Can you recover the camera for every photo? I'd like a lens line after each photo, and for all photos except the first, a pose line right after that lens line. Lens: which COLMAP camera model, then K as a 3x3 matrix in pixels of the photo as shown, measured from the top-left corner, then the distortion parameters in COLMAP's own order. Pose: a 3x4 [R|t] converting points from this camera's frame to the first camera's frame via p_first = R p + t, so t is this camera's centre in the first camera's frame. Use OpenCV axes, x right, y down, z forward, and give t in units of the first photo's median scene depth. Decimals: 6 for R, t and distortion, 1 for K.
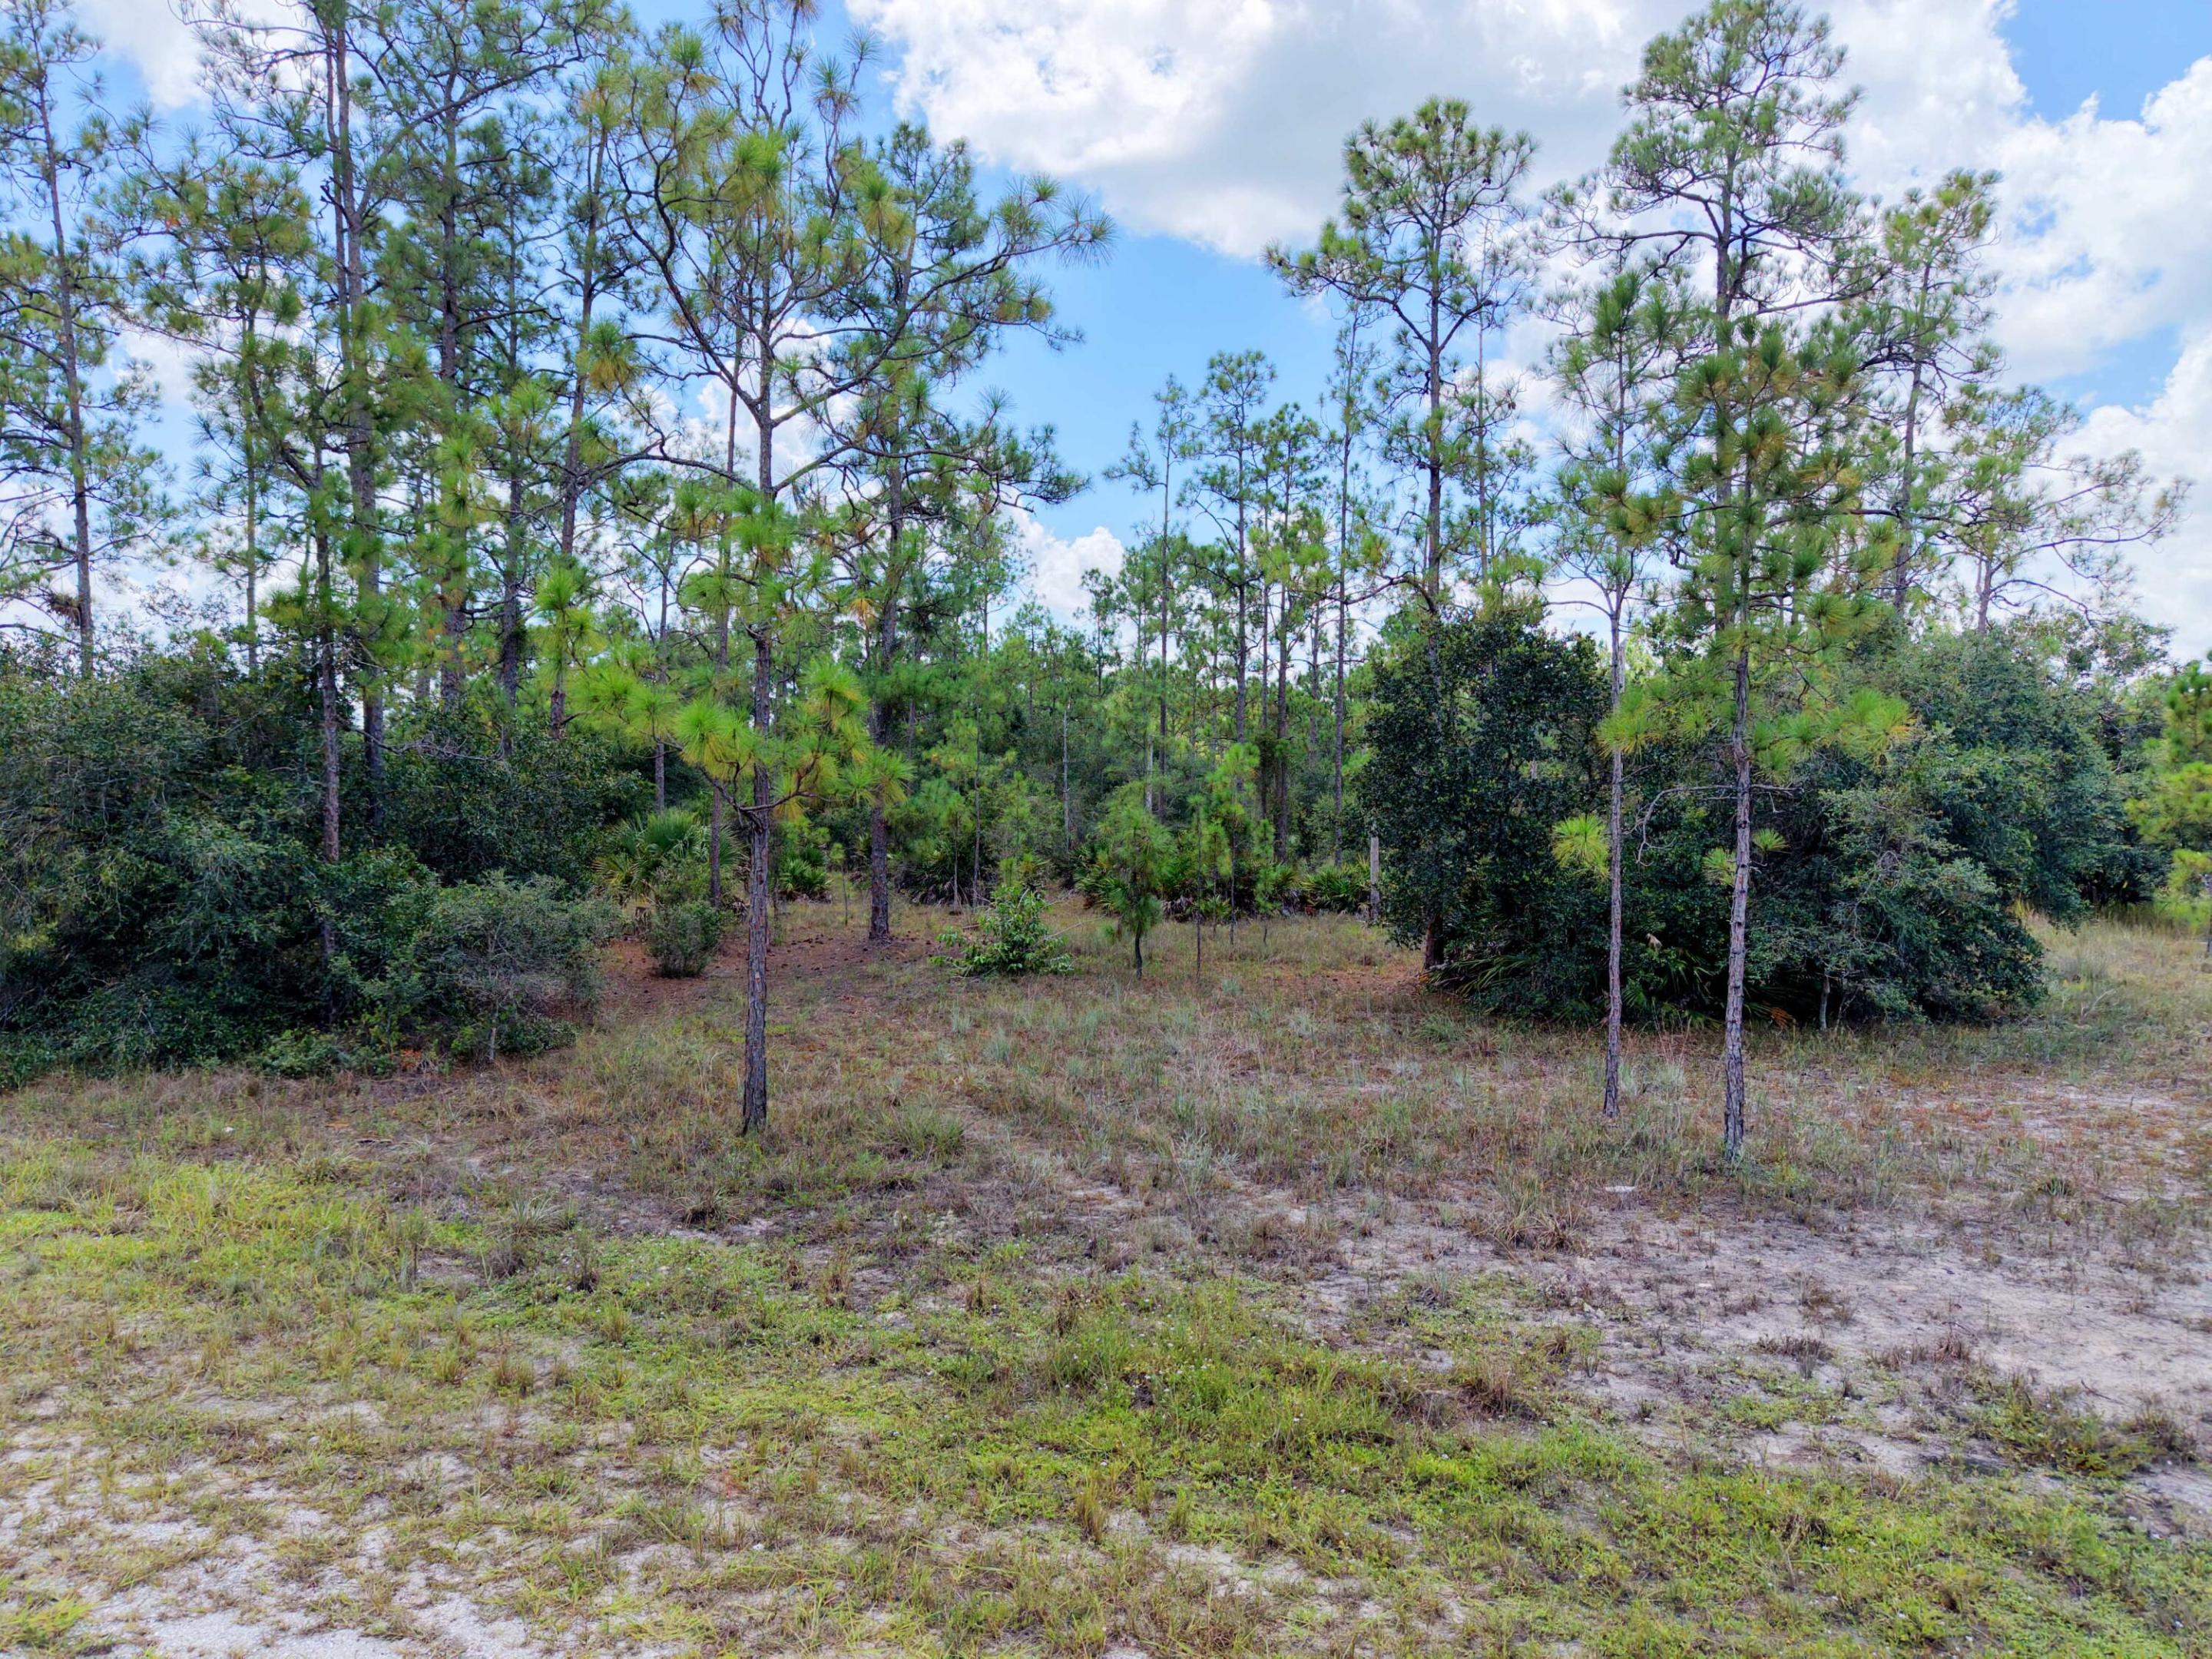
lens RADIAL K [[1499.1, 0, 1115.4], [0, 1499.1, 813.4], [0, 0, 1]] dist [0.008003, -0.005522]
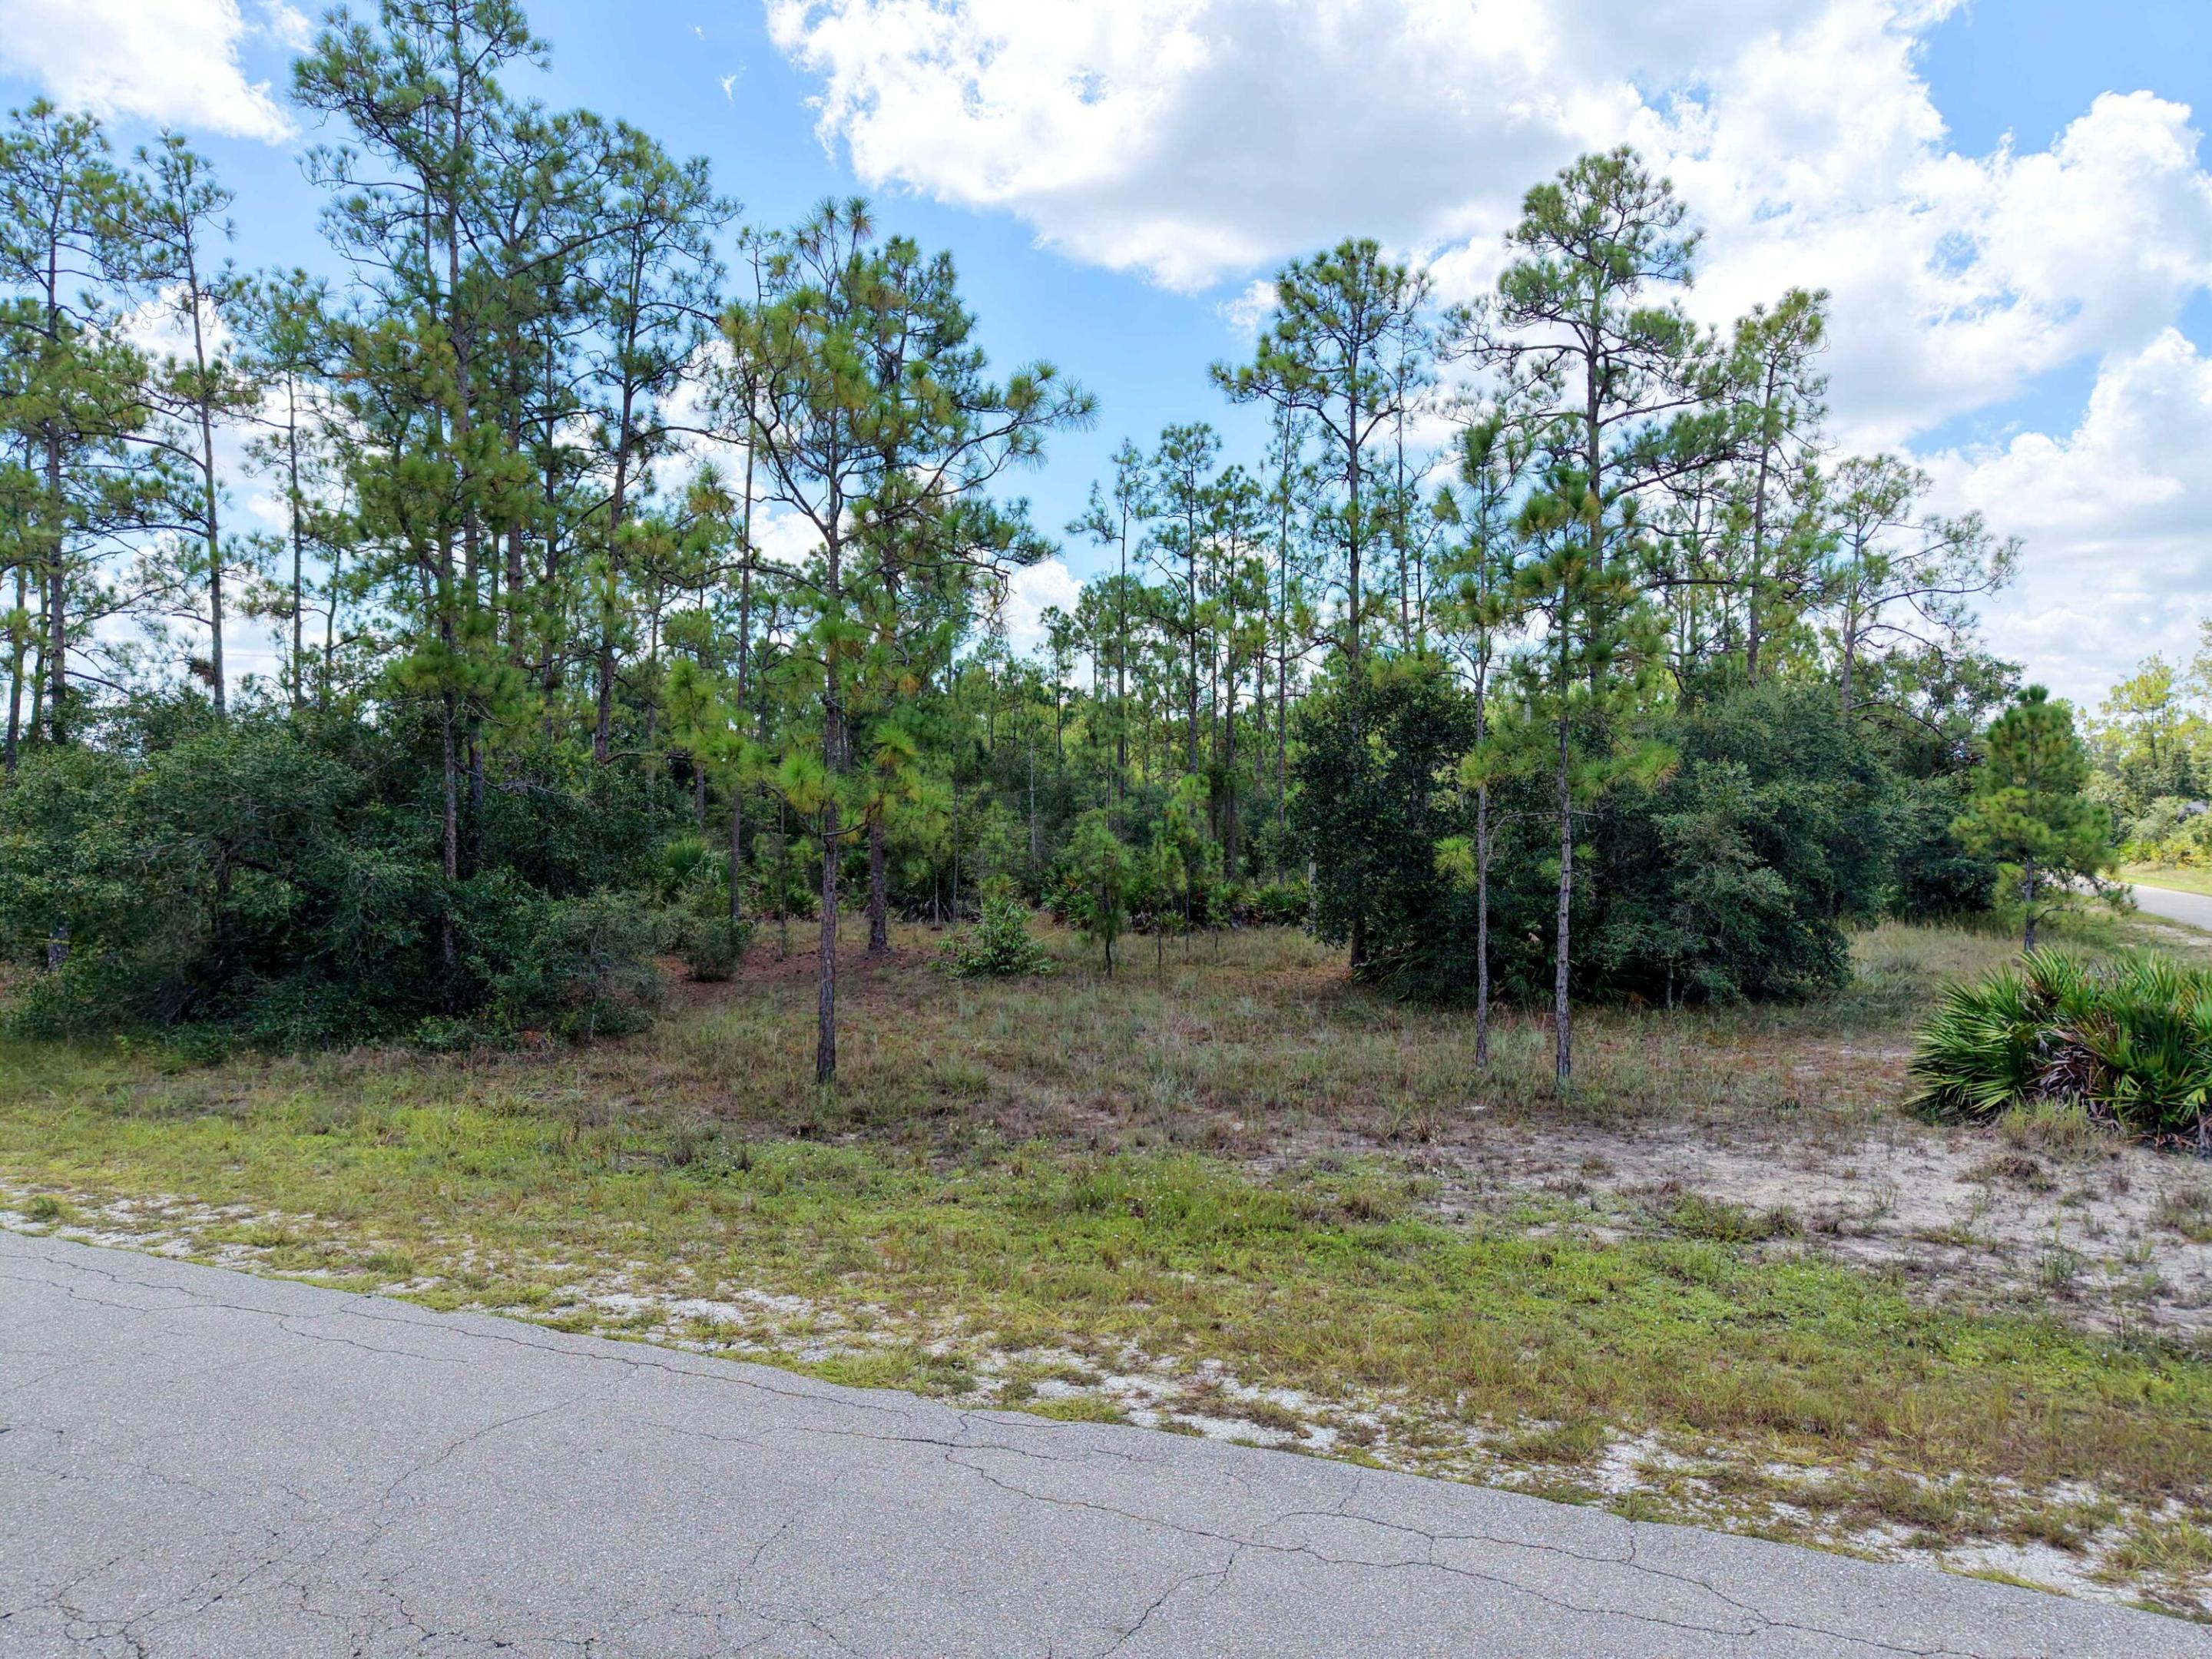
lens RADIAL K [[1494.8, 0, 1120.3], [0, 1494.8, 787.3], [0, 0, 1]] dist [0.021242, -0.000711]
pose [[0.999359, -0.005895, 0.035304, -0.015793], [0.007102, 0.999391, -0.034158, 0.001205], [-0.035081, 0.034387, 0.998793, -0.173228]]
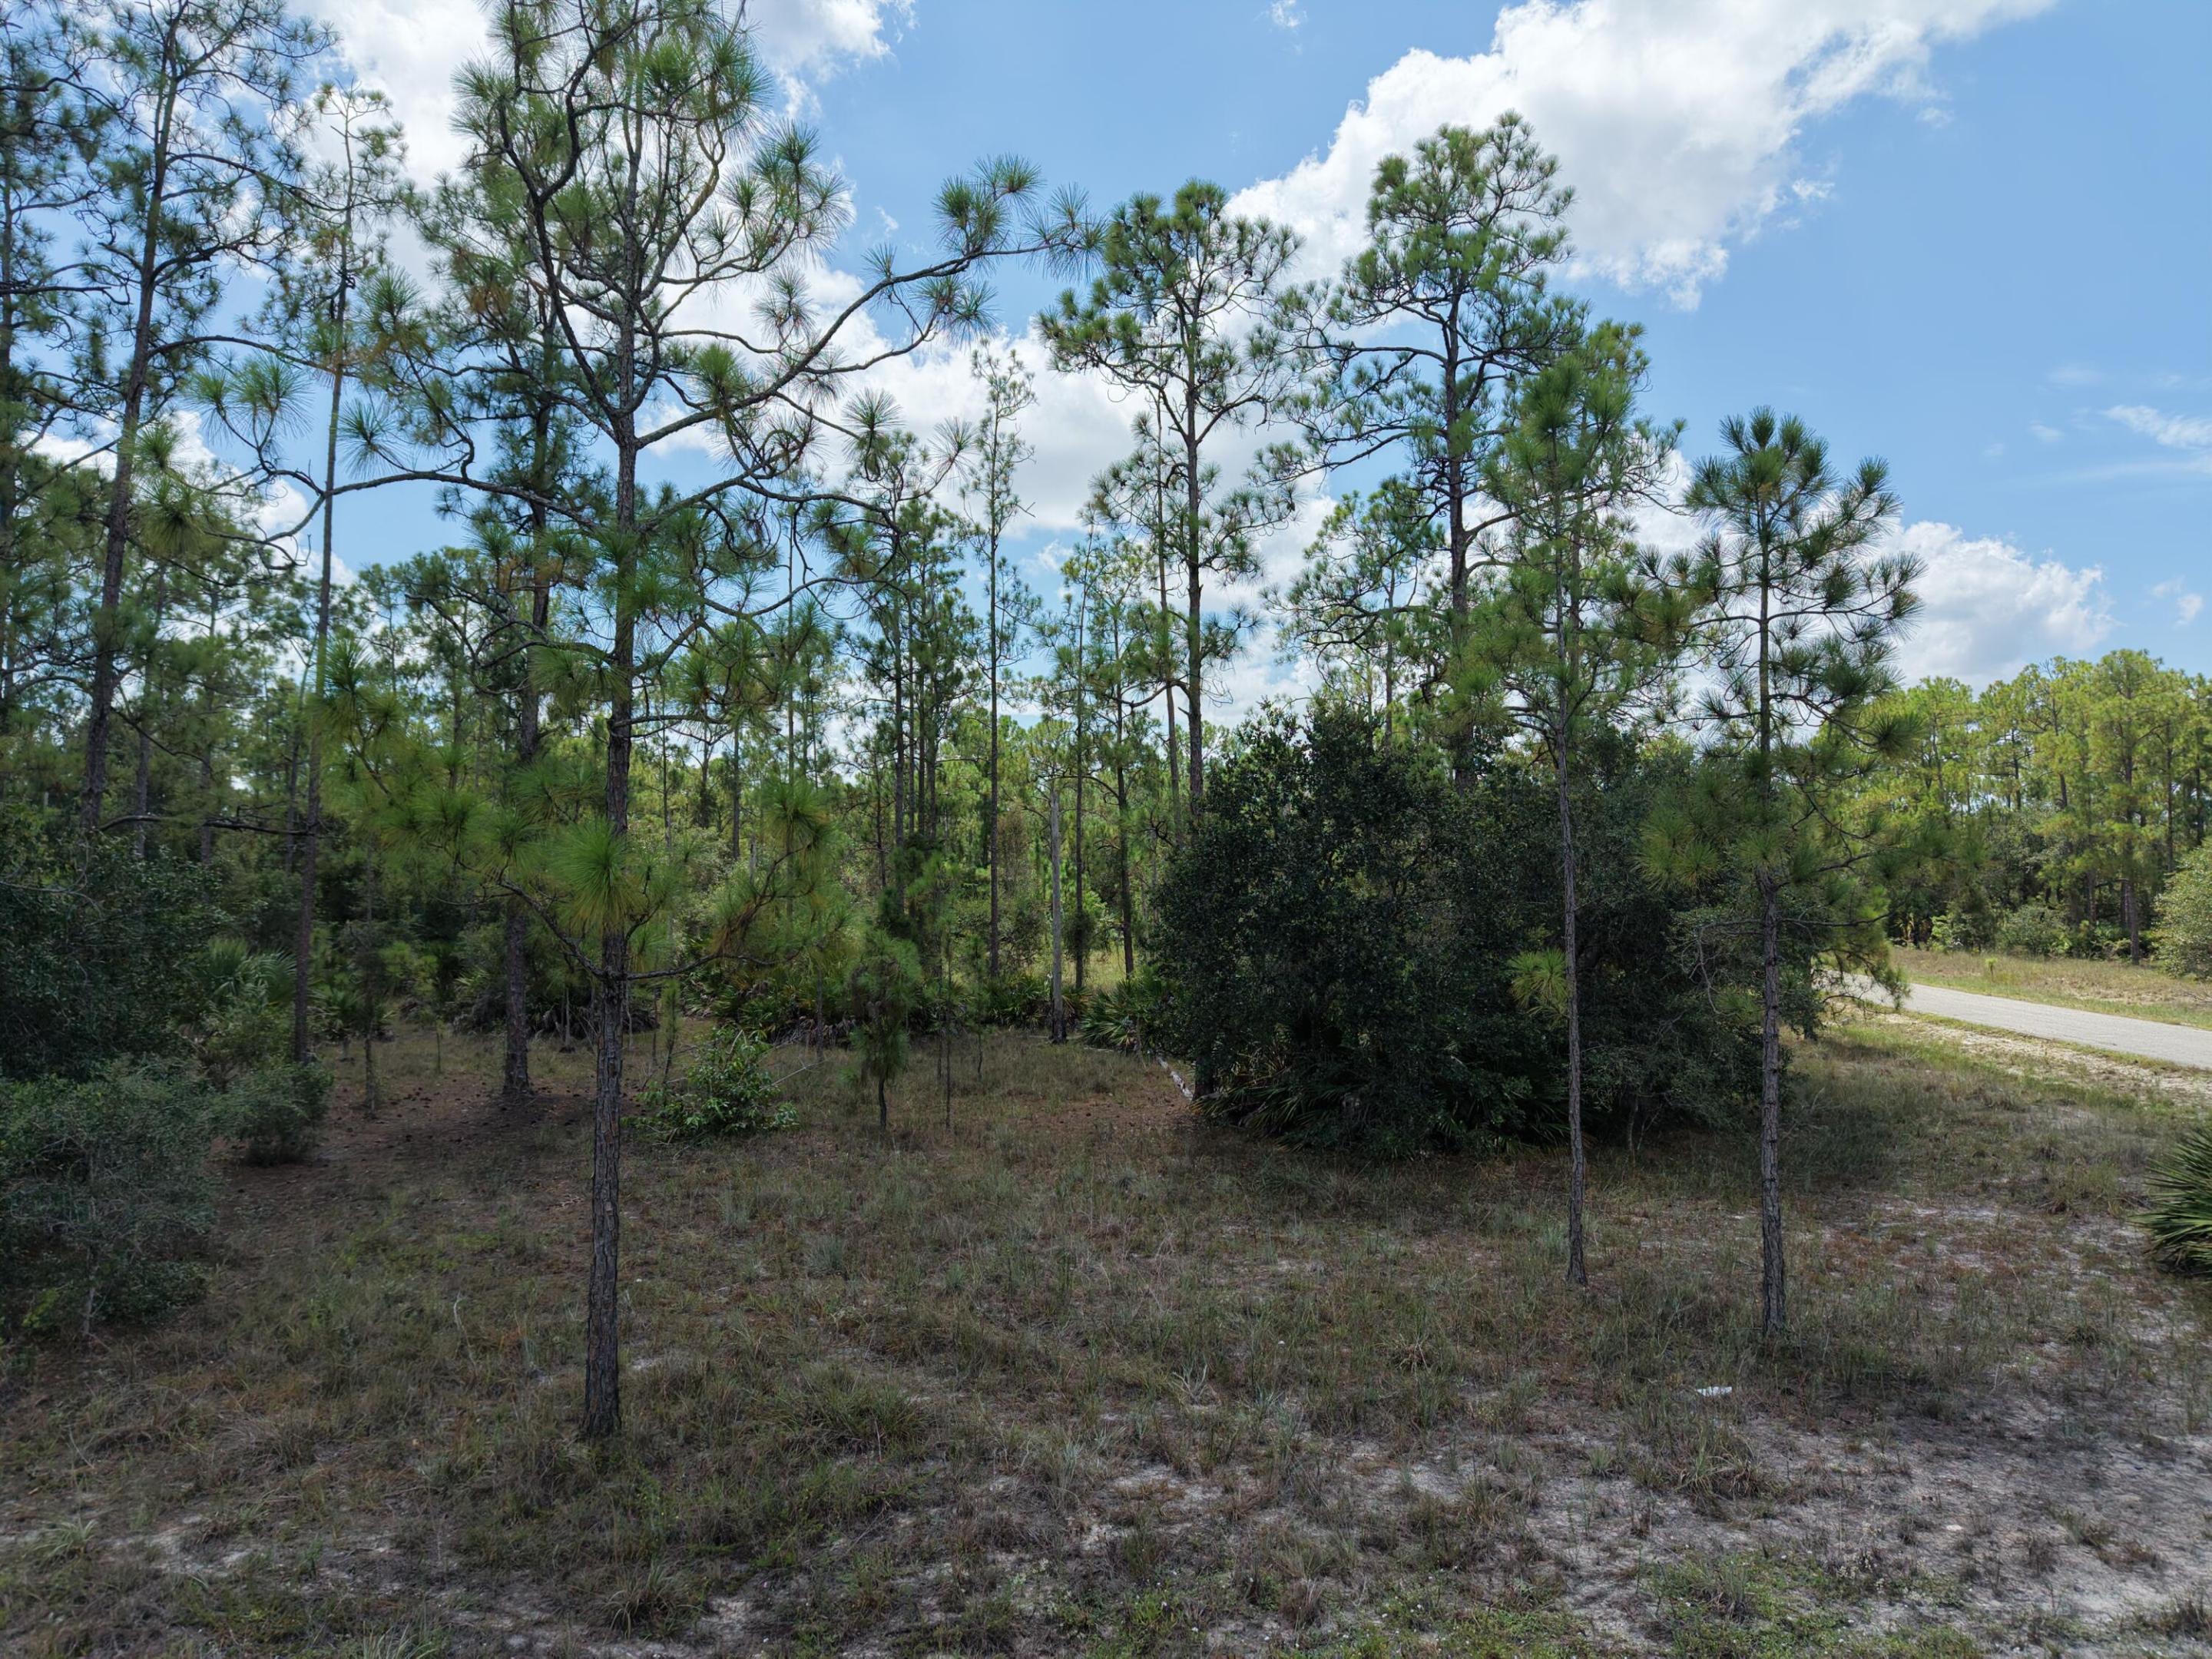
lens RADIAL K [[1490.5, 0, 1106.0], [0, 1490.5, 829.5], [0, 0, 1]] dist [0.005654, -0.006020]
pose [[0.948059, 0.001502, 0.318091, -0.139135], [0.015414, 0.998597, -0.050657, -0.018293], [-0.317721, 0.052929, 0.946706, 0.142314]]
